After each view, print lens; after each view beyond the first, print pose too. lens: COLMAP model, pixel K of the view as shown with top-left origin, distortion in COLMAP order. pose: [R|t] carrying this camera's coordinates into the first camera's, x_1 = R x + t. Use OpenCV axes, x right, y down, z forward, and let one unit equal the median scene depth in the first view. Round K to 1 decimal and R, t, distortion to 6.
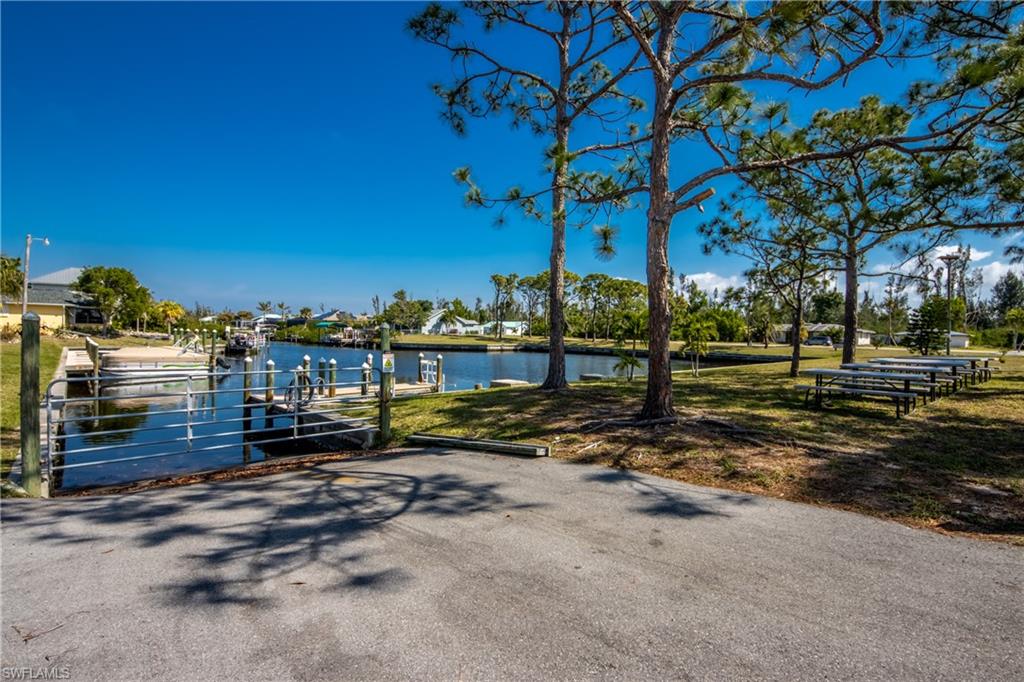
lens RADIAL K [[460.9, 0, 512.0], [0, 460.9, 341.0], [0, 0, 1]] dist [-0.000843, -0.000206]
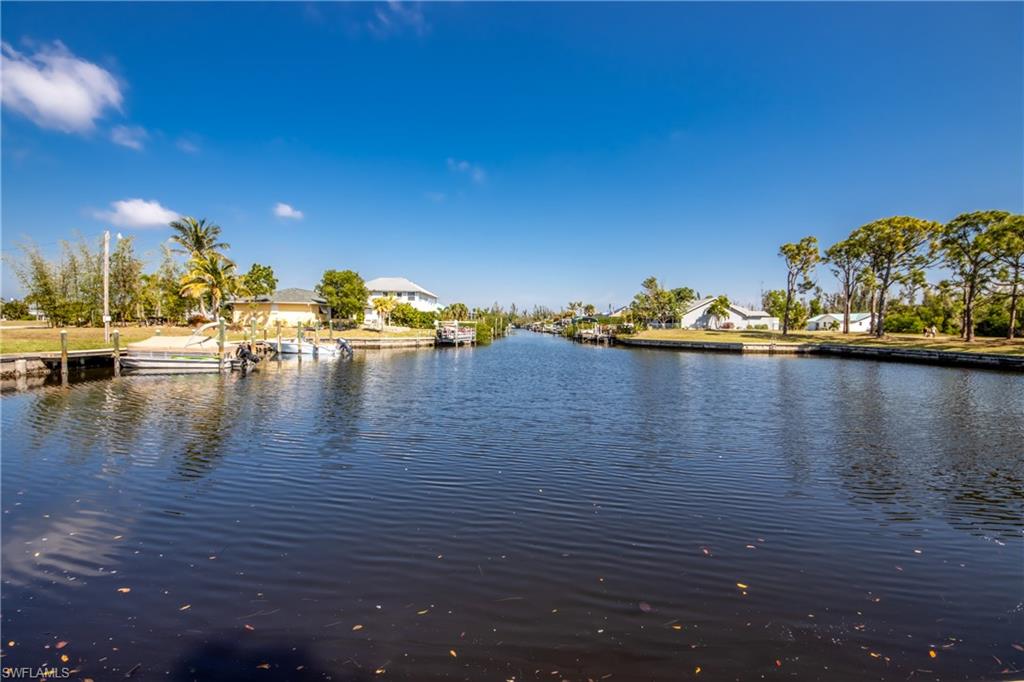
lens RADIAL K [[421.2, 0, 512.0], [0, 421.2, 341.0], [0, 0, 1]] dist [0.028402, -0.027696]
pose [[0.741402, 0.016931, -0.670848, 0.104475], [-0.012854, 0.999857, 0.011028, 0.001975], [0.670938, 0.000447, 0.741513, 0.279154]]
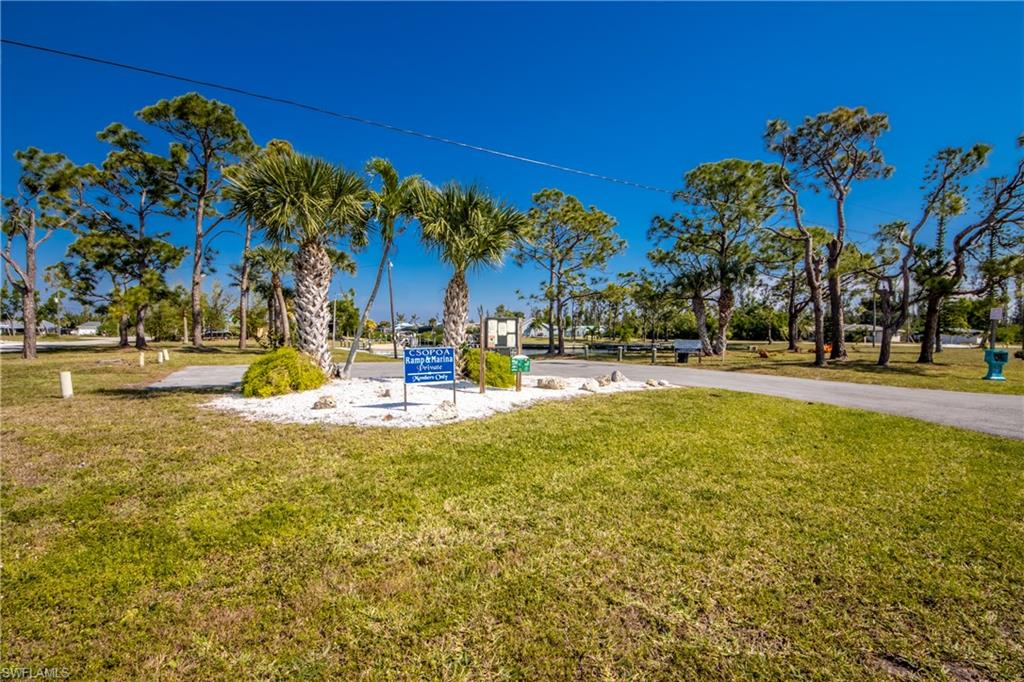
lens RADIAL K [[421.2, 0, 512.0], [0, 421.2, 341.0], [0, 0, 1]] dist [0.028402, -0.027696]
pose [[0.977977, -0.008697, -0.208532, 0.055610], [0.007514, 0.999951, -0.006468, 0.005609], [0.208578, 0.004758, 0.977994, -0.233133]]
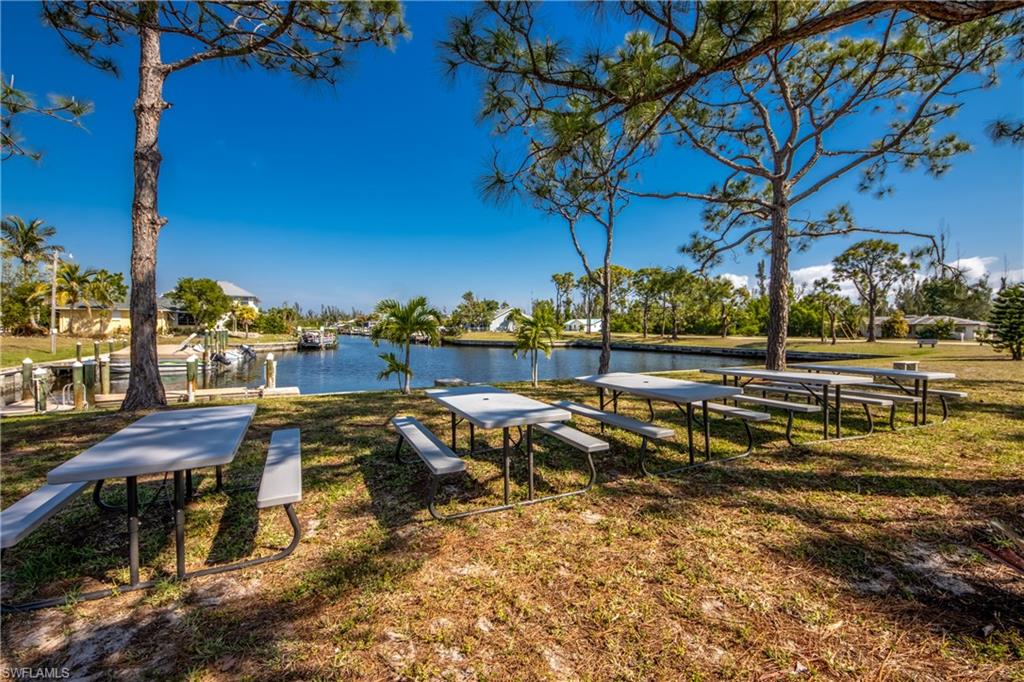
lens RADIAL K [[415.2, 0, 517.8], [0, 415.2, 338.0], [0, 0, 1]] dist [-0.000026, -0.000192]
pose [[0.973756, -0.004992, -0.227540, 0.108202], [0.005322, 0.999985, 0.000834, -0.000260], [0.227532, -0.002023, 0.973768, 0.072792]]
